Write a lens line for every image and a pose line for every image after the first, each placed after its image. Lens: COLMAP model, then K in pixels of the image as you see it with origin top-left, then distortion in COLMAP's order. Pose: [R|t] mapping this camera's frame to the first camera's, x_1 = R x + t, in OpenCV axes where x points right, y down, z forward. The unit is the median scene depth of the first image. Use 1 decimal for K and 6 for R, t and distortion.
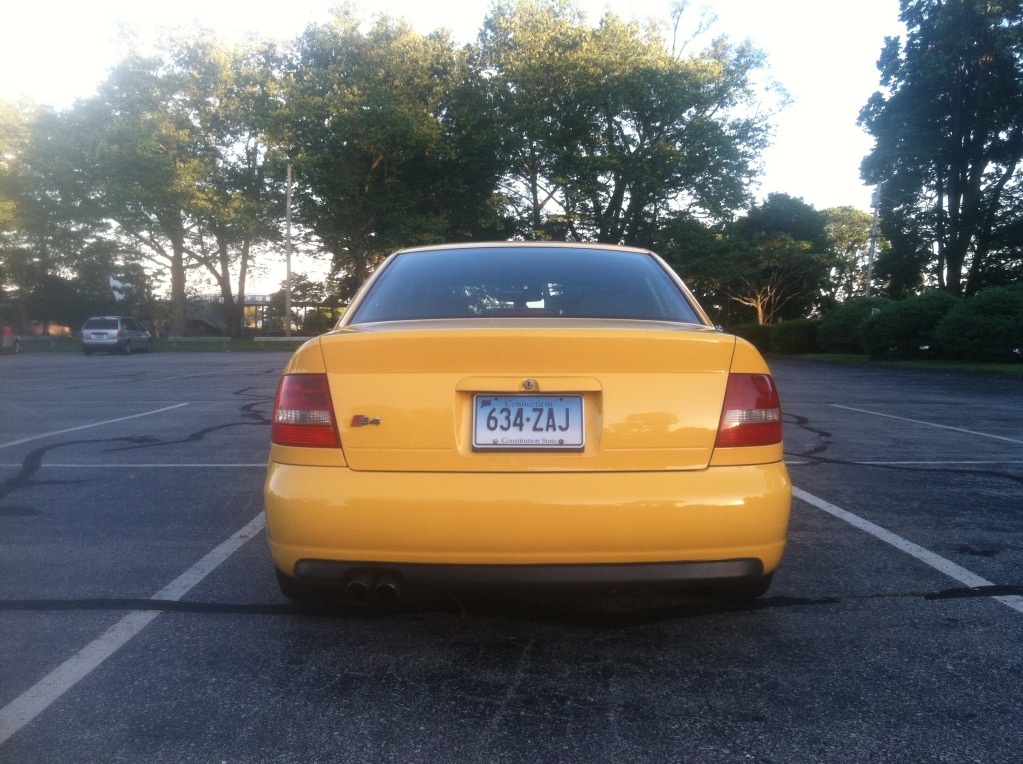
lens RADIAL K [[972.9, 0, 508.3], [0, 972.9, 338.7], [0, 0, 1]] dist [0.059948, -0.177880]
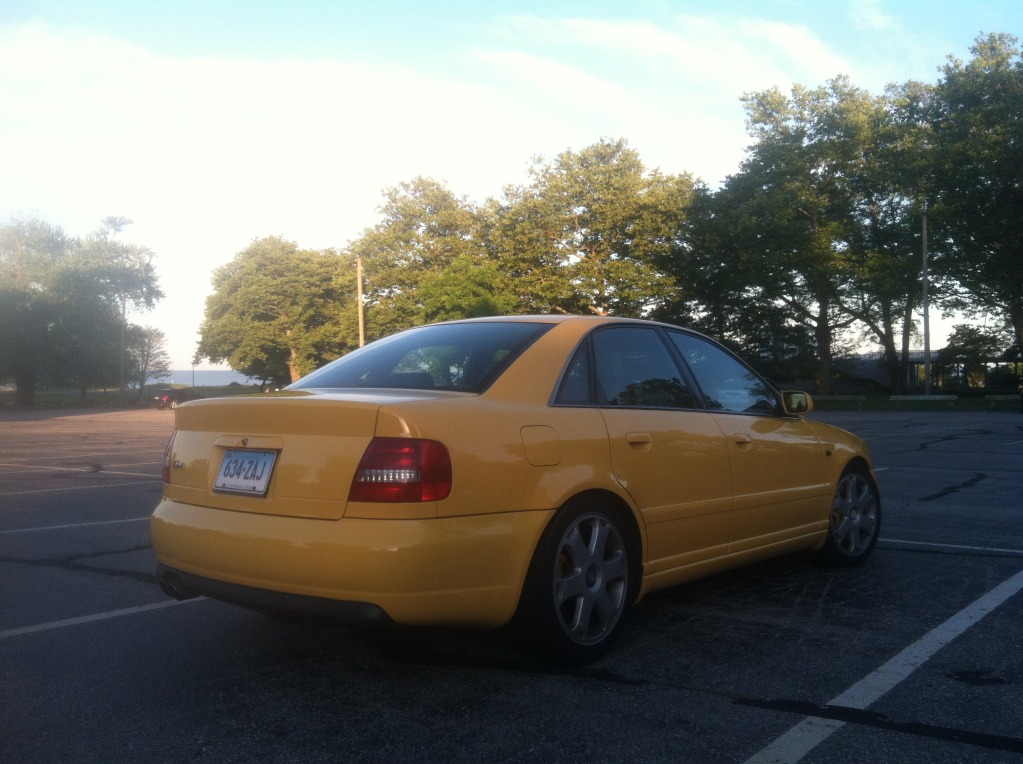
lens RADIAL K [[962.4, 0, 515.7], [0, 962.4, 349.9], [0, 0, 1]] dist [0.053525, -0.195194]
pose [[0.771854, -0.029659, -0.635107, 0.060649], [-0.001053, 0.998850, -0.047925, -0.000717], [0.635798, 0.037660, 0.770936, 0.013592]]
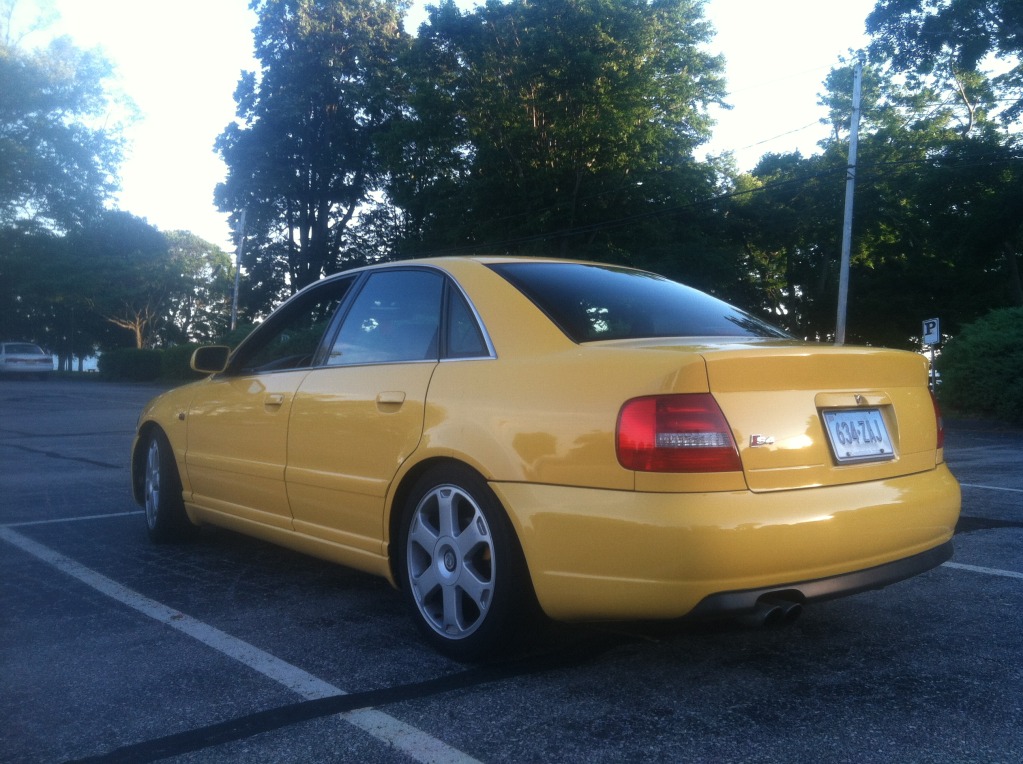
lens RADIAL K [[993.4, 0, 510.9], [0, 993.4, 325.1], [0, 0, 1]] dist [-0.004126, 0.004649]
pose [[0.773559, 0.024898, 0.633235, -0.053854], [0.000054, 0.999225, -0.039354, 0.000420], [-0.633724, 0.030477, 0.772958, 0.021501]]
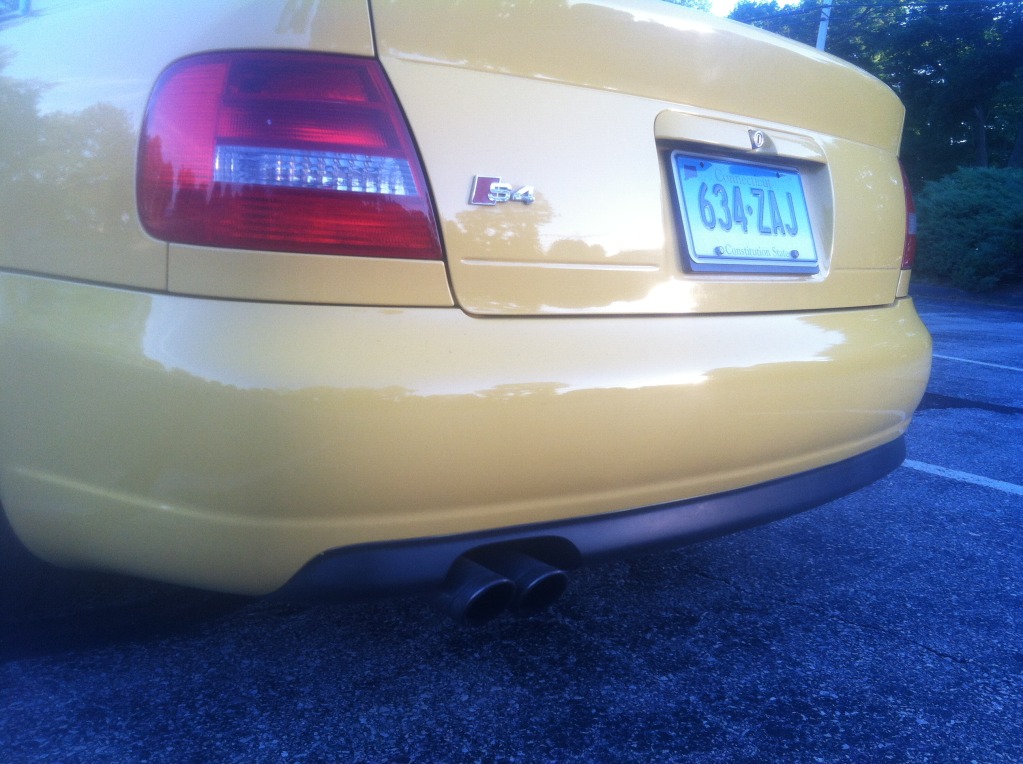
lens RADIAL K [[962.4, 0, 515.7], [0, 962.4, 349.9], [0, 0, 1]] dist [0.053525, -0.195194]
pose [[0.747629, -0.042080, 0.662782, -0.022632], [-0.061437, 0.989329, 0.132114, 0.005301], [-0.661269, -0.139492, 0.737065, 0.038406]]
